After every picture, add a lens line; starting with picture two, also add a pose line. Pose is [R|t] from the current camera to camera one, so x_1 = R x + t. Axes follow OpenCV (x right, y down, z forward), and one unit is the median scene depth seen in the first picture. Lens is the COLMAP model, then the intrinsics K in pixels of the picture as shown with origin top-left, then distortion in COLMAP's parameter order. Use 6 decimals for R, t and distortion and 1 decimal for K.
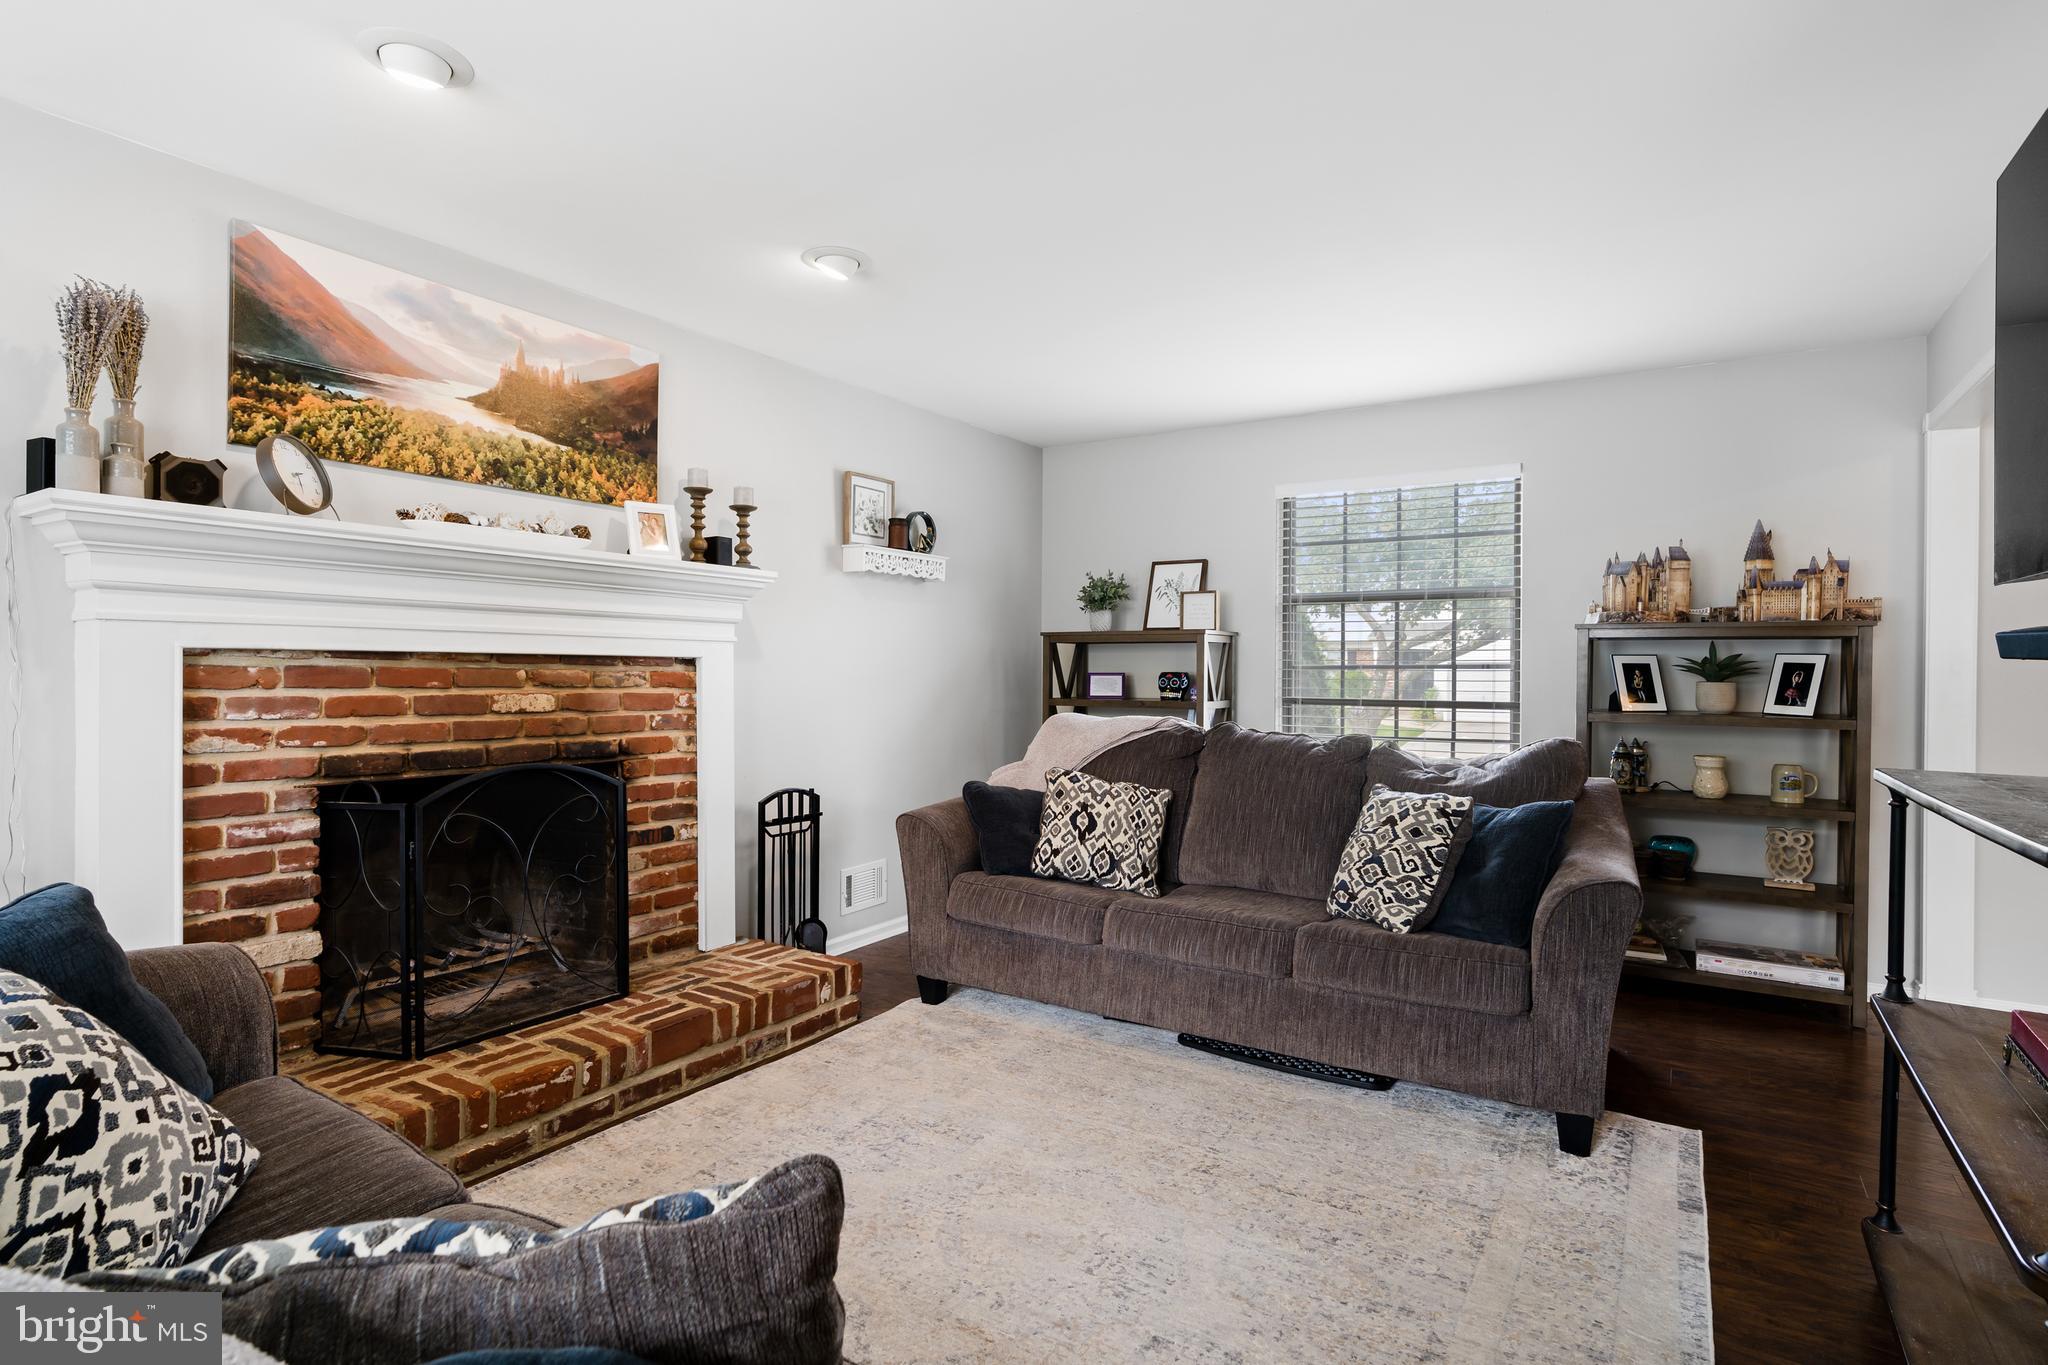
lens RADIAL K [[1036.7, 0, 1026.8], [0, 1036.7, 674.0], [0, 0, 1]] dist [-0.002887, 0.000527]
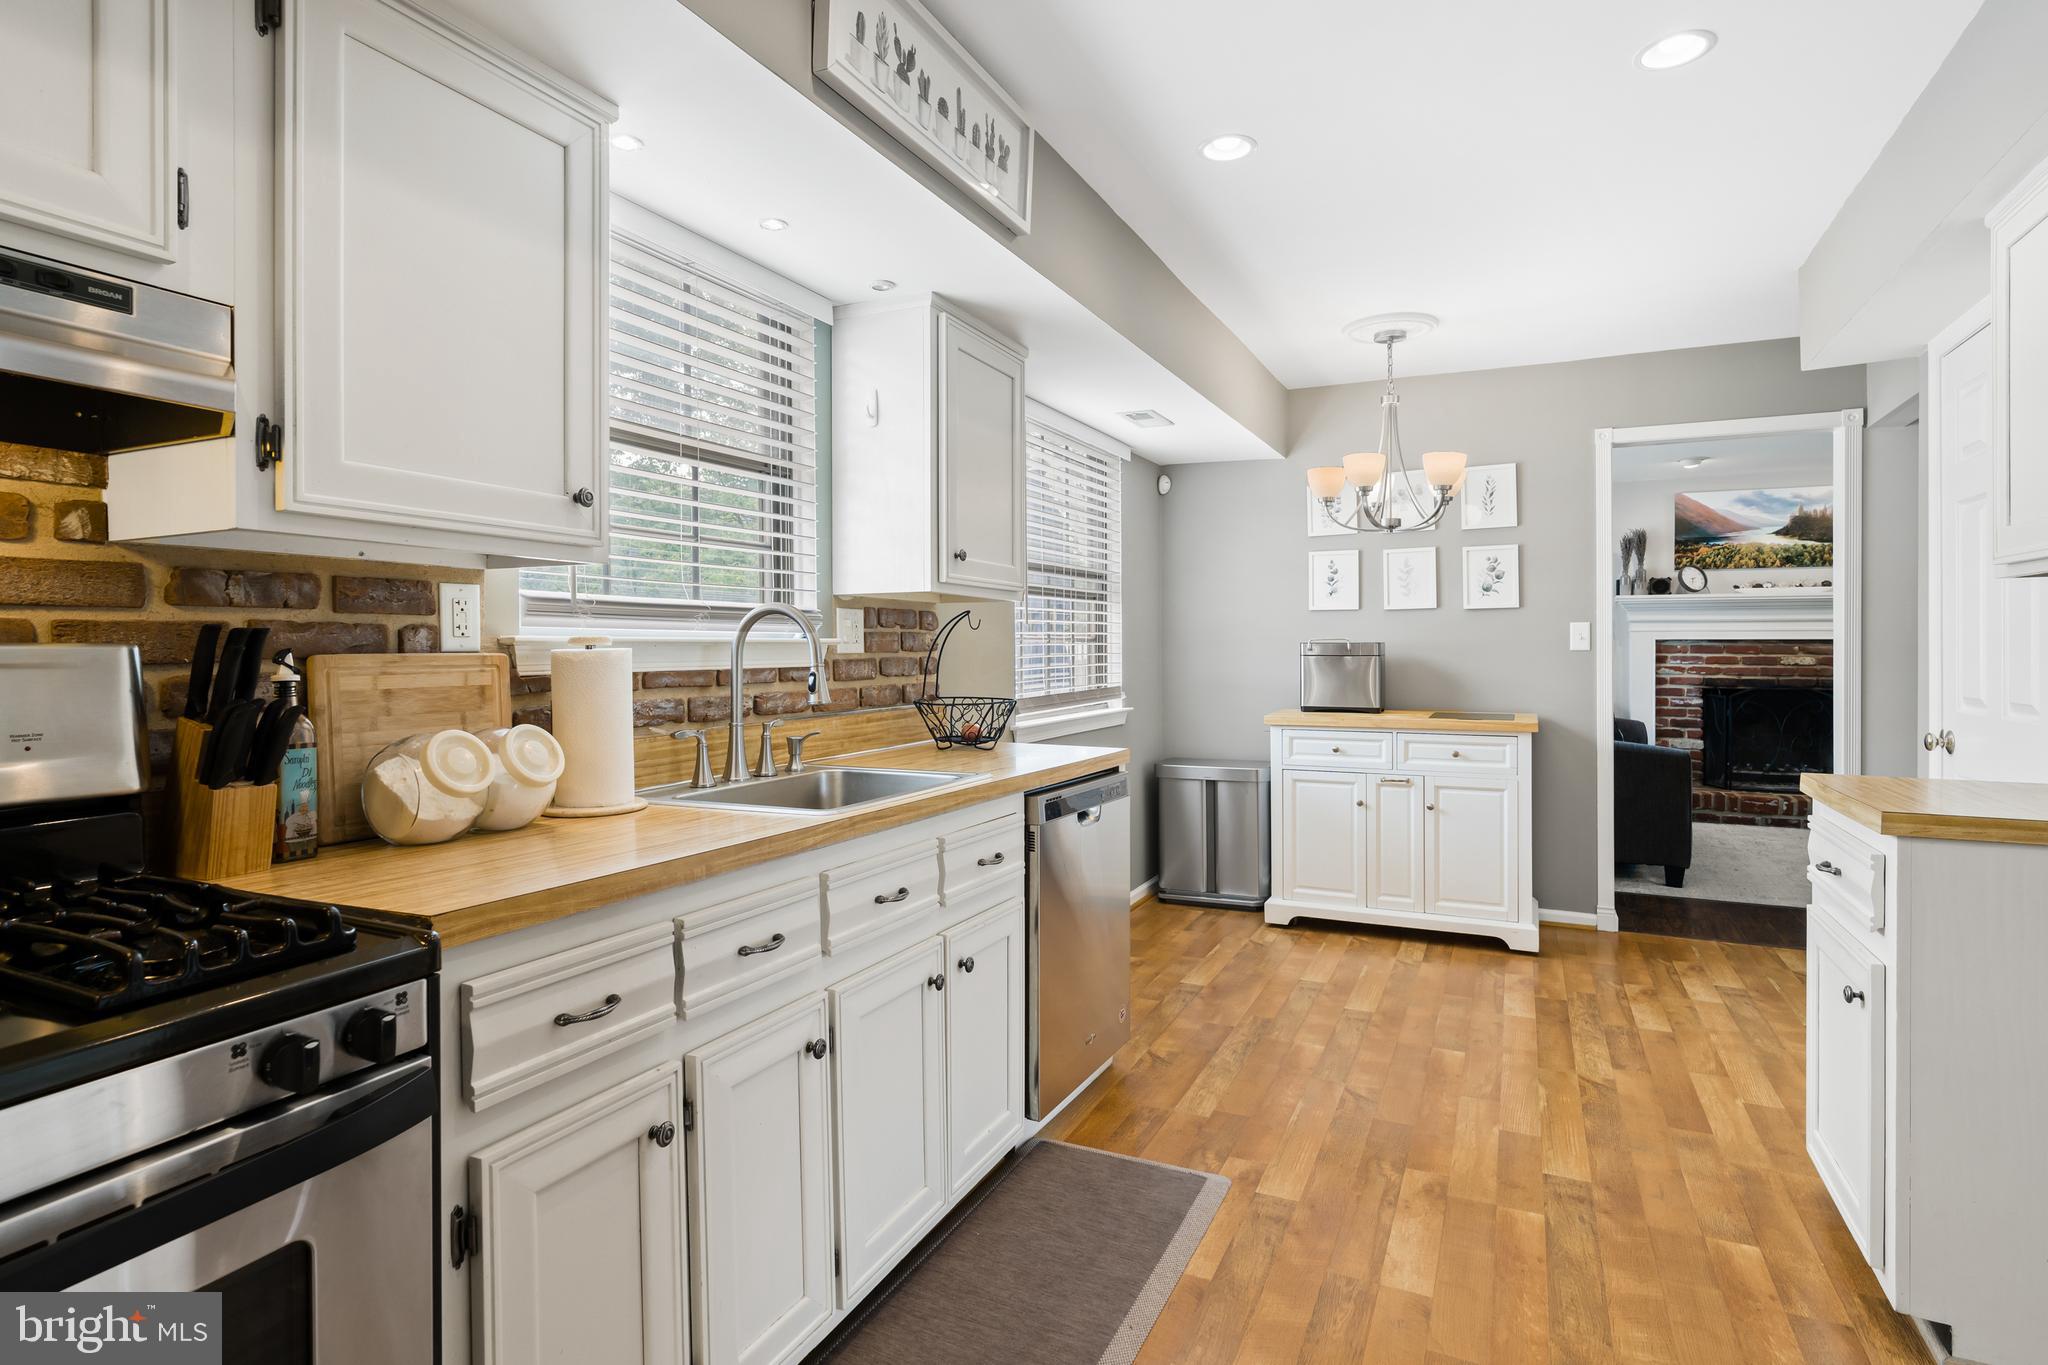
lens RADIAL K [[1067.6, 0, 1020.1], [0, 1067.6, 651.0], [0, 0, 1]] dist [-0.004024, 0.001373]
pose [[0.120829, -0.002038, -0.992671, 1.795069], [-0.003113, 0.999992, -0.002432, 0.019038], [0.992668, 0.003384, 0.120822, -1.082576]]
